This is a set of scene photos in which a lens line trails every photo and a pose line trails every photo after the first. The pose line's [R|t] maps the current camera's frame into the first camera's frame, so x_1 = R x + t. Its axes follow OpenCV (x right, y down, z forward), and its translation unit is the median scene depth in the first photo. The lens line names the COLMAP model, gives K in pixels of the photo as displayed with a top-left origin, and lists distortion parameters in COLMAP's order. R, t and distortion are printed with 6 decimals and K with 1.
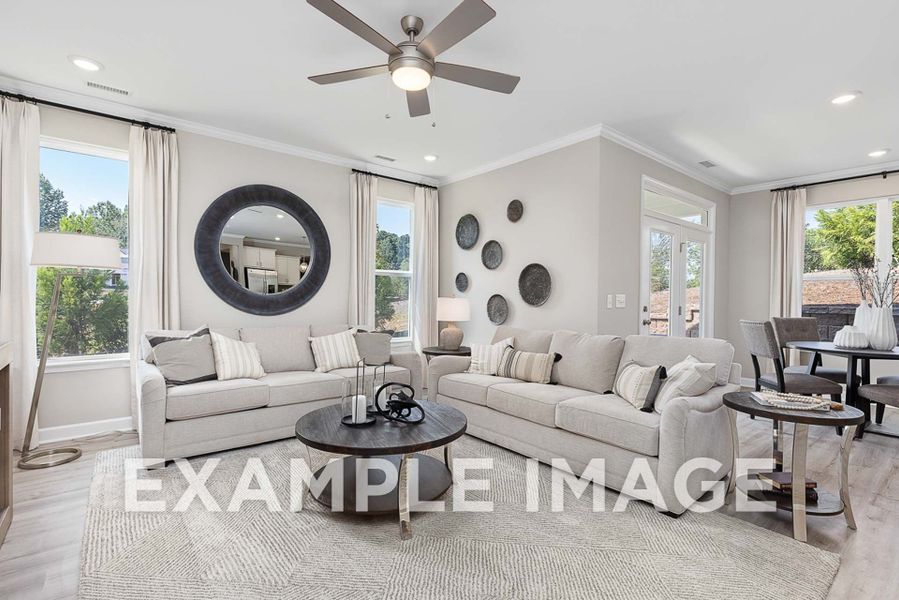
lens RADIAL K [[430.5, 0, 449.5], [0, 430.5, 300.0], [0, 0, 1]] dist [-0.000183, 0.000150]
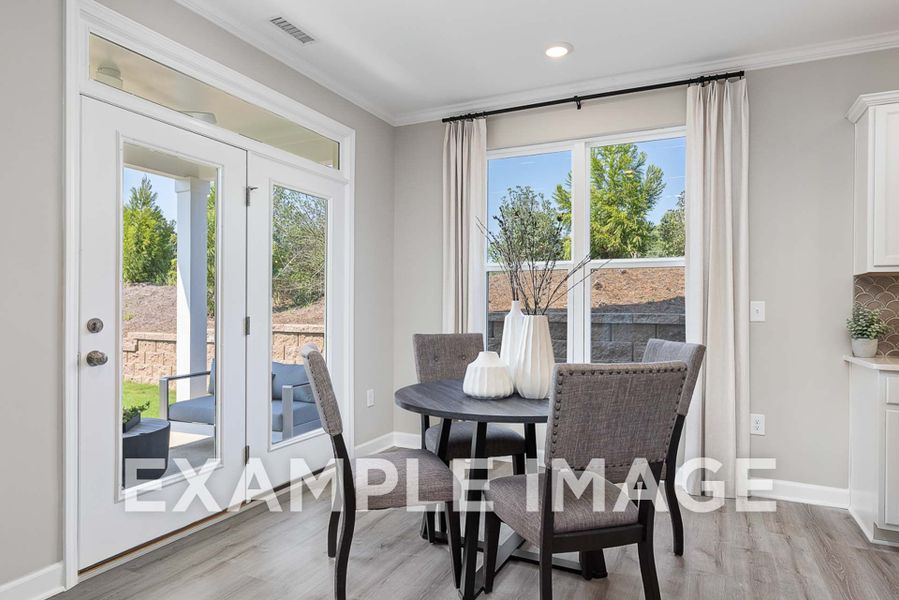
lens RADIAL K [[548.1, 0, 449.5], [0, 548.1, 300.0], [0, 0, 1]] dist [0.001340, 0.001053]
pose [[0.906017, -0.004663, 0.423216, 0.449373], [0.009317, 0.999917, -0.008927, 0.002906], [-0.423139, 0.012031, 0.905985, 0.321212]]
